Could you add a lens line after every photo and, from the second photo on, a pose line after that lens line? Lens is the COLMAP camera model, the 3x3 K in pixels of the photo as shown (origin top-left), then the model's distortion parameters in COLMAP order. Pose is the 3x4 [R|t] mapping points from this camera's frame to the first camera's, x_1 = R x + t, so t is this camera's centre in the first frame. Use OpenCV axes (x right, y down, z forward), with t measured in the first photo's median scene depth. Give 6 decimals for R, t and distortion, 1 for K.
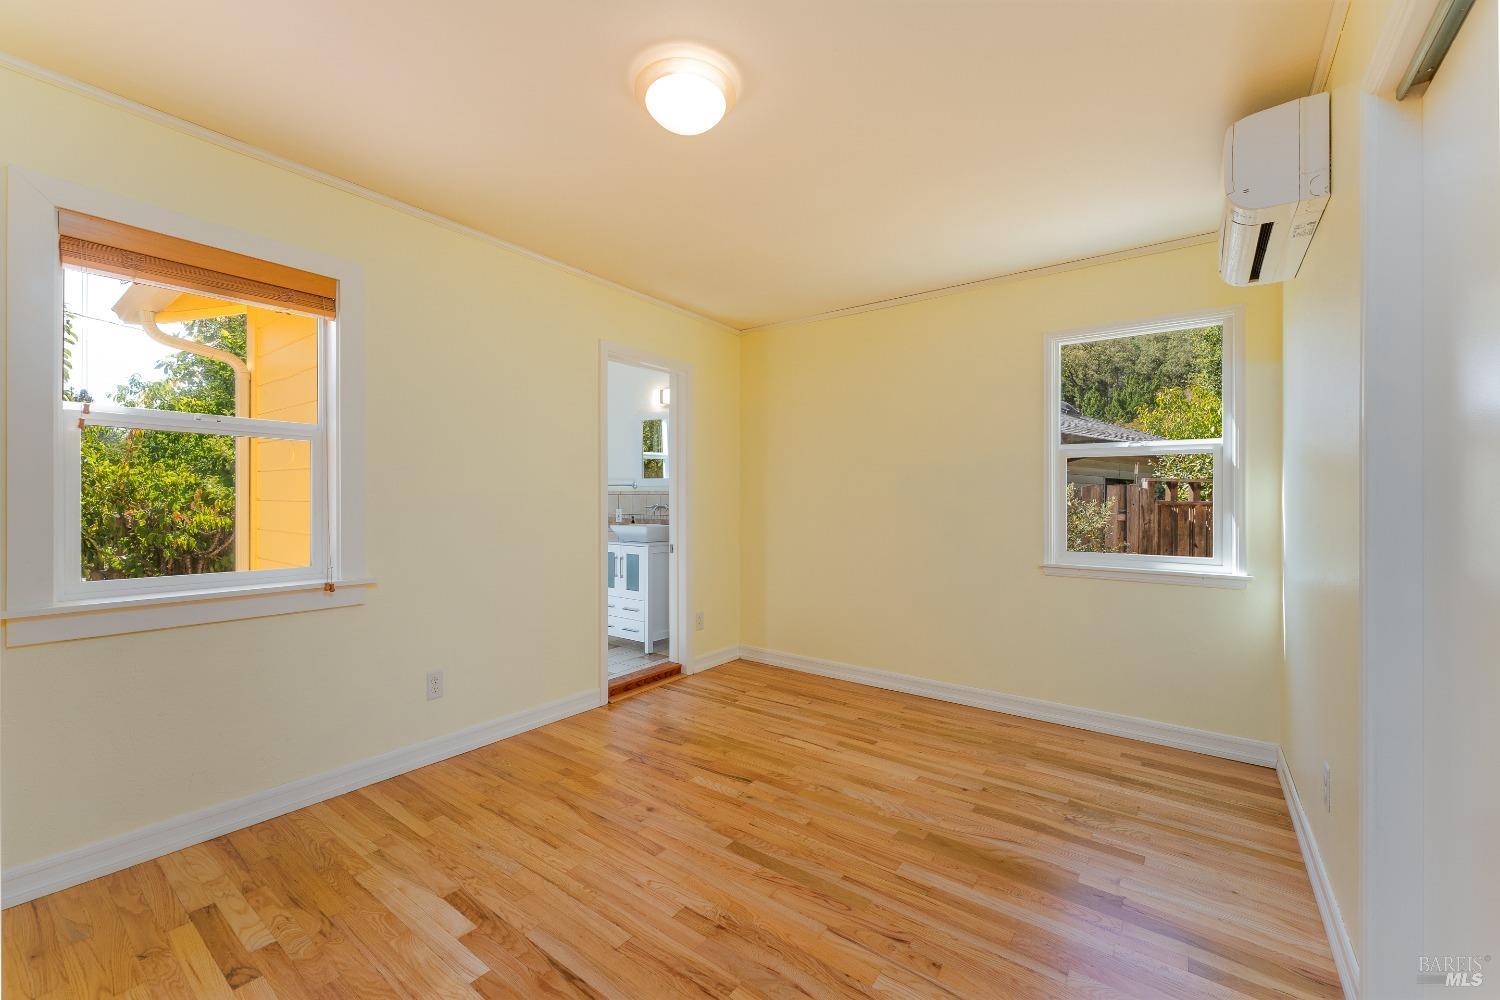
lens RADIAL K [[601.2, 0, 750.0], [0, 601.2, 500.0], [0, 0, 1]] dist [0.000565, 0.000234]
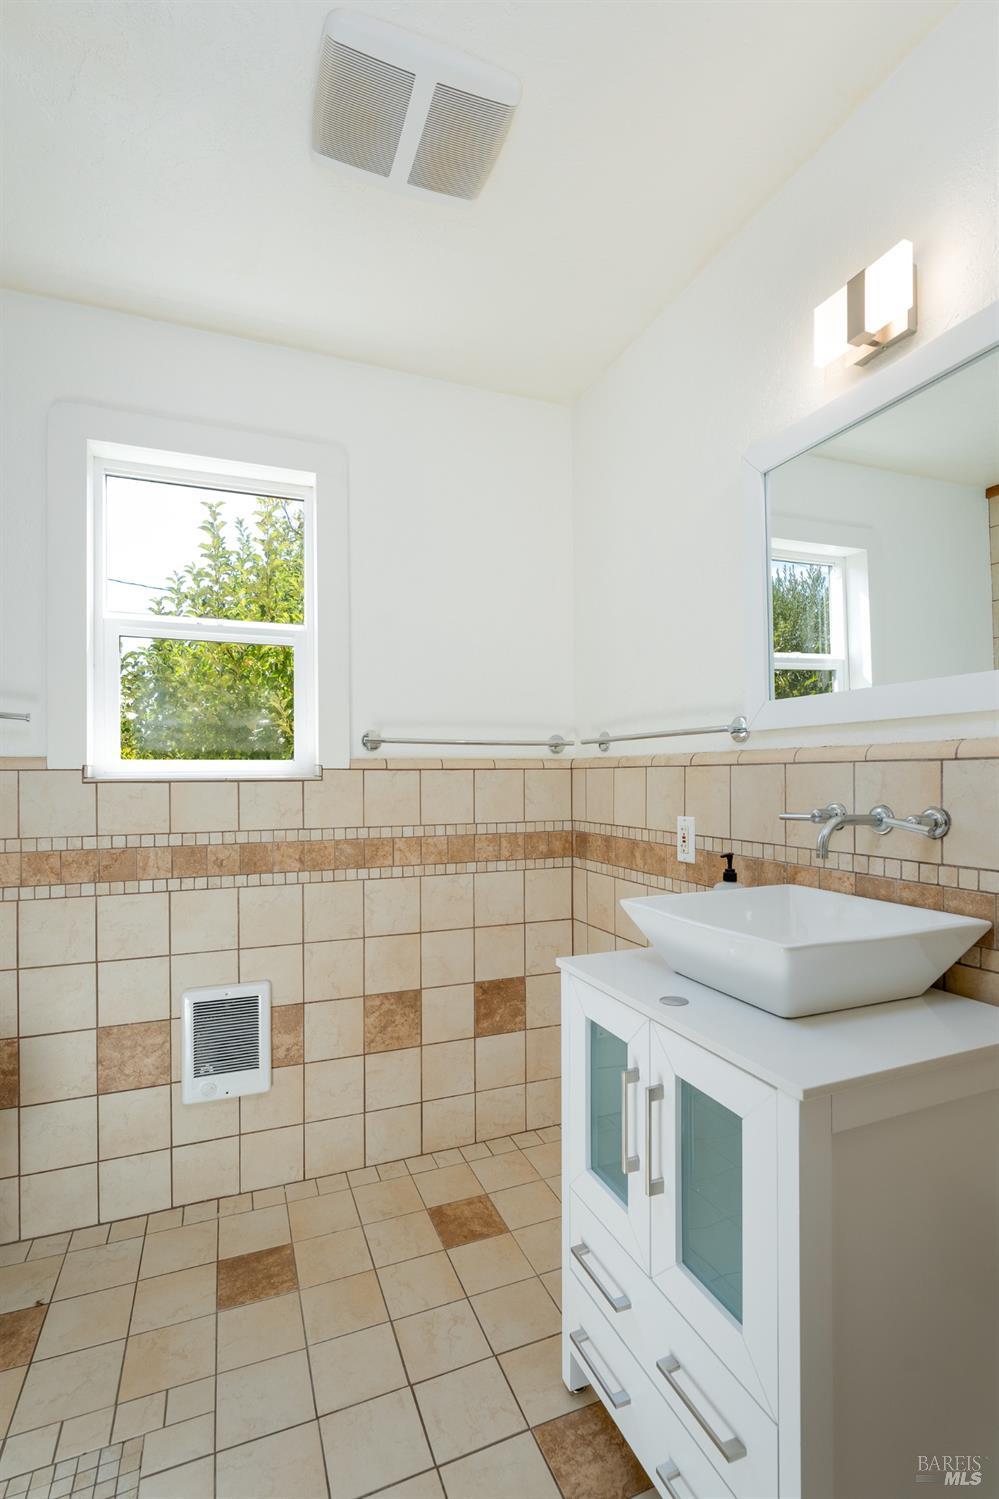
lens RADIAL K [[693.0, 0, 501.6], [0, 693.0, 777.1], [0, 0, 1]] dist [-0.022400, -0.000057]
pose [[0.850557, -0.004499, -0.525864, -0.125444], [-0.000169, 0.999961, -0.008828, -0.000986], [0.525883, 0.007598, 0.850523, 0.711467]]
